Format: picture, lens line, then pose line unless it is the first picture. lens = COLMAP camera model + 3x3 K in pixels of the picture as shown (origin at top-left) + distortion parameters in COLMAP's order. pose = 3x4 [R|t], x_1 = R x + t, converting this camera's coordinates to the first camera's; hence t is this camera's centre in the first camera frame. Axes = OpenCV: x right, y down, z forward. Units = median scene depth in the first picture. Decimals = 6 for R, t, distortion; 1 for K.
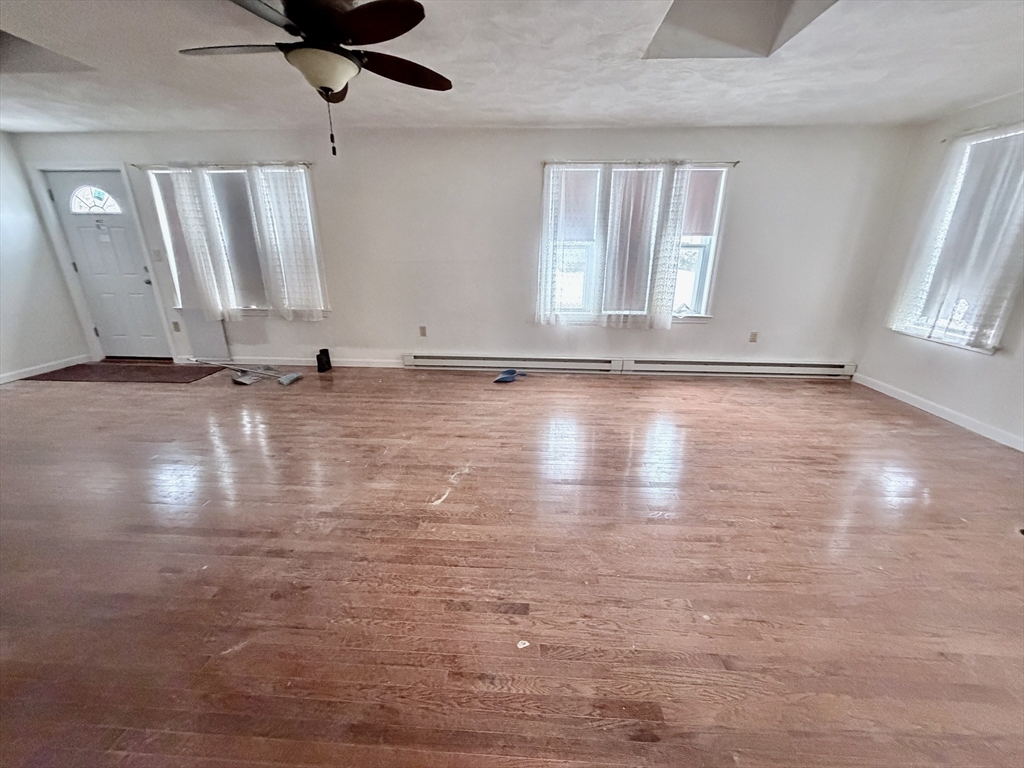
lens RADIAL K [[406.3, 0, 507.8], [0, 406.3, 385.3], [0, 0, 1]] dist [-0.000183, 0.000310]
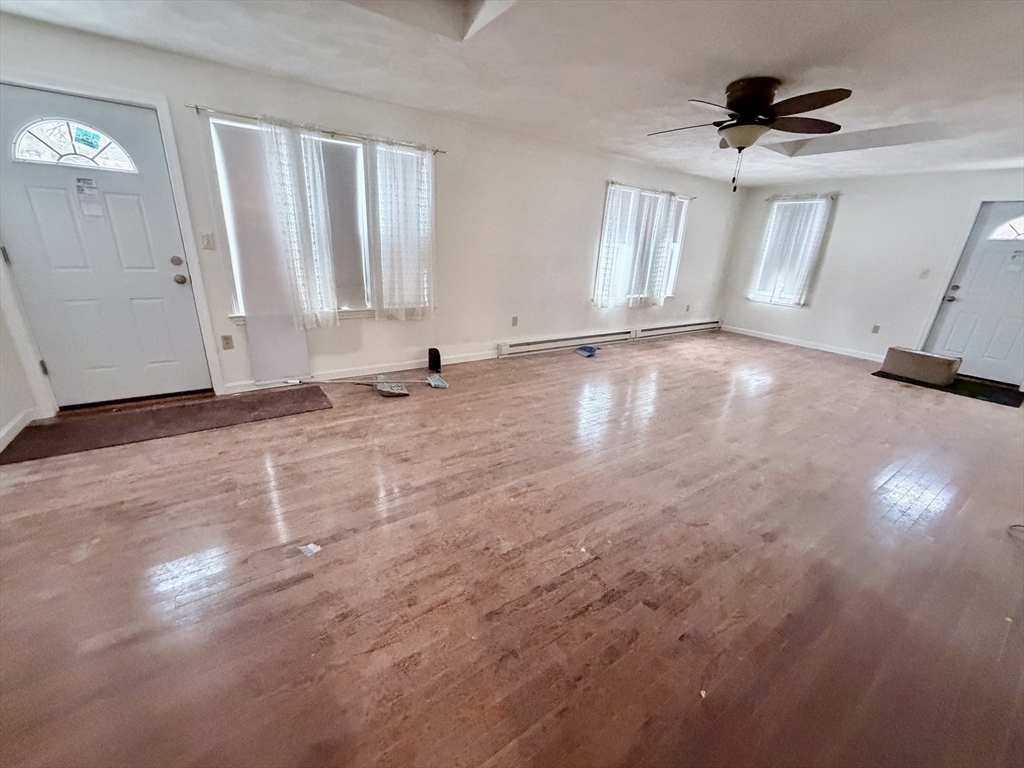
lens RADIAL K [[406.3, 0, 515.2], [0, 406.3, 385.5], [0, 0, 1]] dist [-0.000183, 0.000310]
pose [[0.786859, -0.172754, 0.592460, -0.910860], [0.150852, 0.984739, 0.086788, -0.059589], [-0.598412, 0.021084, 0.800911, 0.138603]]
